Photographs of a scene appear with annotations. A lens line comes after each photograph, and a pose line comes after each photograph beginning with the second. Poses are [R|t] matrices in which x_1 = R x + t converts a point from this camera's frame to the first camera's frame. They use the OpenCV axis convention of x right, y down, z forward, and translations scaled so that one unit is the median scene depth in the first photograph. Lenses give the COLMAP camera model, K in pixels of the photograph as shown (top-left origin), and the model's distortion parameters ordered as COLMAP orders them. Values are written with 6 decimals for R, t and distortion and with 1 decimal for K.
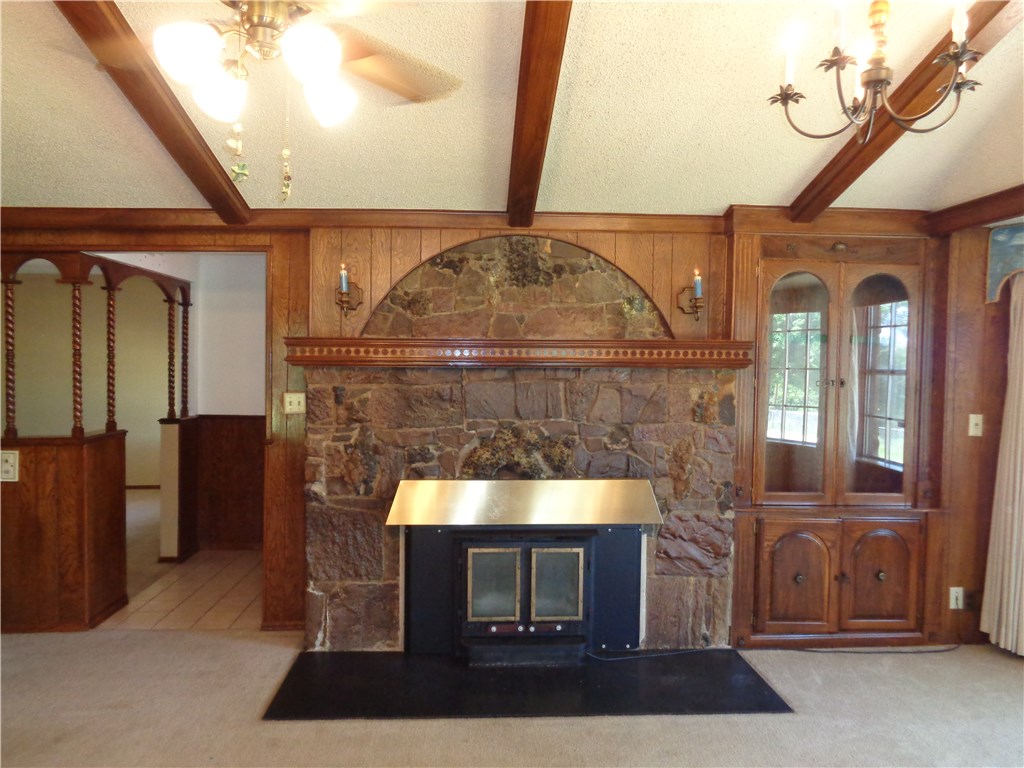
lens RADIAL K [[755.8, 0, 511.6], [0, 755.8, 386.4], [0, 0, 1]] dist [-0.004273, 0.001925]
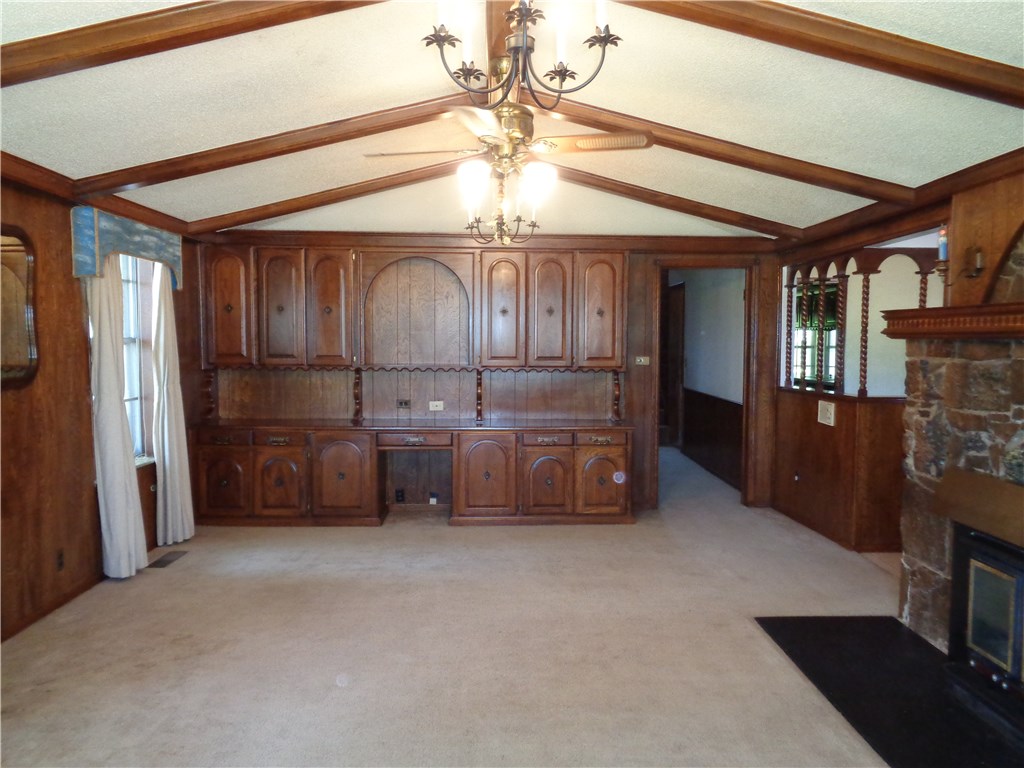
lens RADIAL K [[755.8, 0, 512.5], [0, 755.8, 383.9], [0, 0, 1]] dist [-0.004273, 0.001925]
pose [[-0.034312, 0.054463, -0.997926, 0.751397], [-0.039822, 0.997647, 0.055817, -0.002148], [0.998618, 0.041655, -0.032062, 0.501686]]
